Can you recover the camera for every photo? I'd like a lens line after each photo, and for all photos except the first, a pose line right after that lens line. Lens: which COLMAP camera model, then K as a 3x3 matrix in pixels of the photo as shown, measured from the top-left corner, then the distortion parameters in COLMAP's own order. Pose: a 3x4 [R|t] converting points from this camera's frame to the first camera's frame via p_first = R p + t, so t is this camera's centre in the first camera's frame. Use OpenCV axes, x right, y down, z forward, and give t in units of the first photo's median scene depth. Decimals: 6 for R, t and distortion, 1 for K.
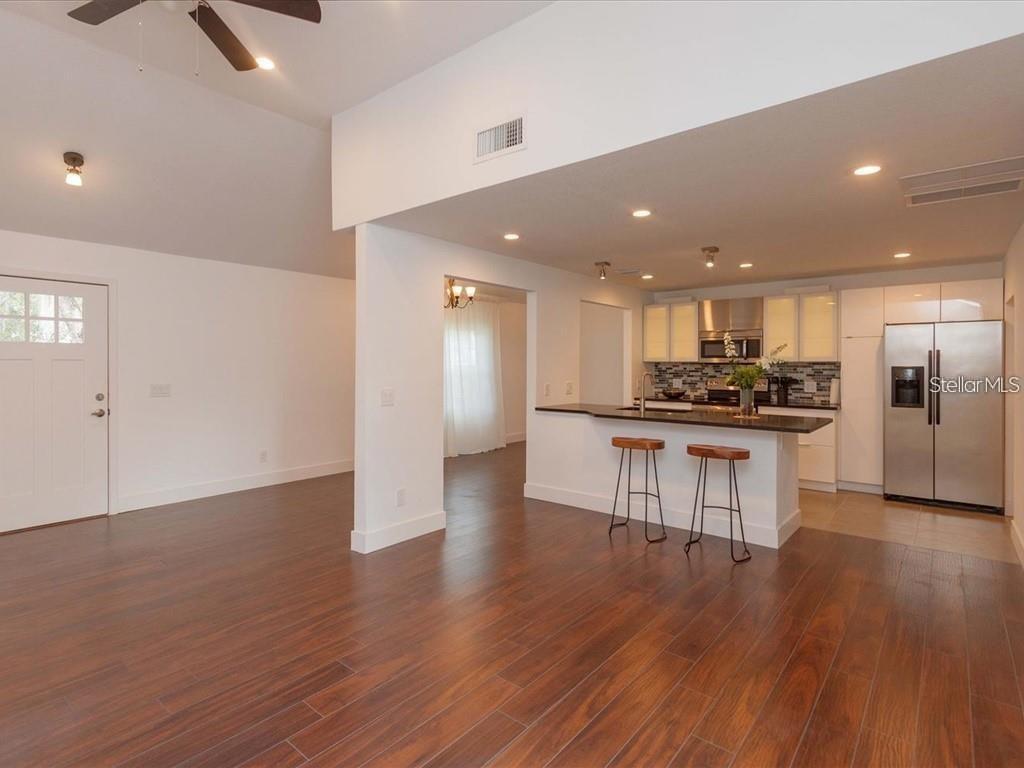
lens RADIAL K [[535.1, 0, 511.5], [0, 535.1, 374.0], [0, 0, 1]] dist [-0.000410, -0.002070]
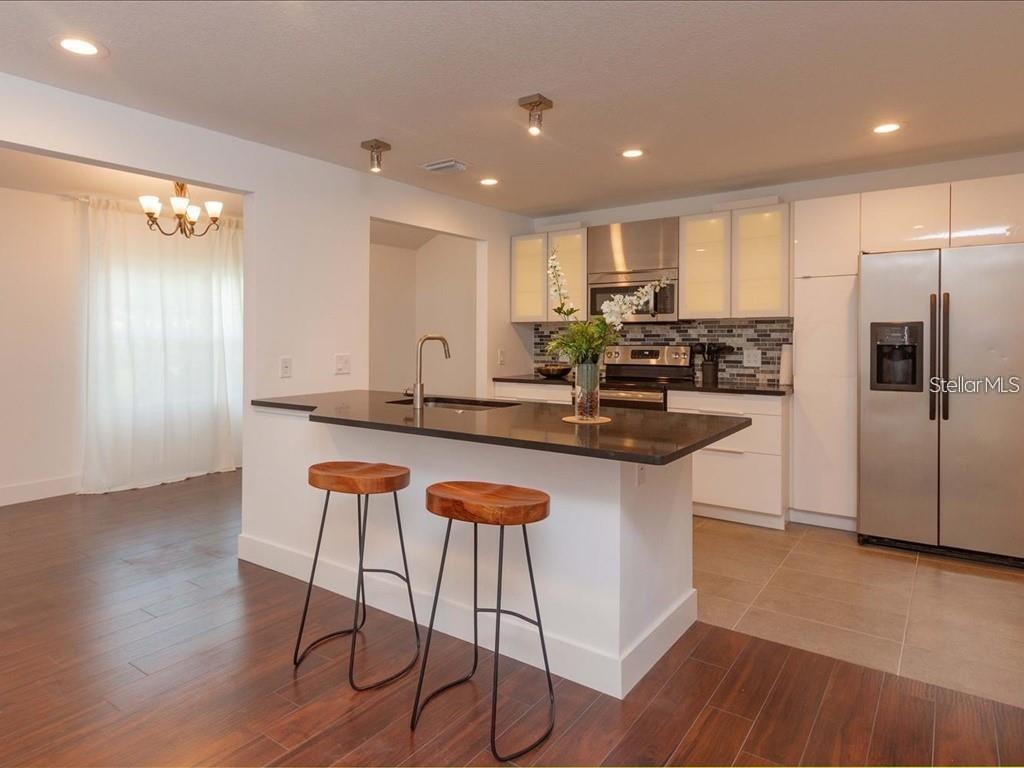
lens RADIAL K [[615.9, 0, 500.8], [0, 615.9, 359.0], [0, 0, 1]] dist [-0.002225, 0.006628]
pose [[0.998607, -0.010642, 0.051681, 0.228616], [0.009595, 0.999744, 0.020467, 0.007426], [-0.051885, -0.019943, 0.998454, 0.290882]]
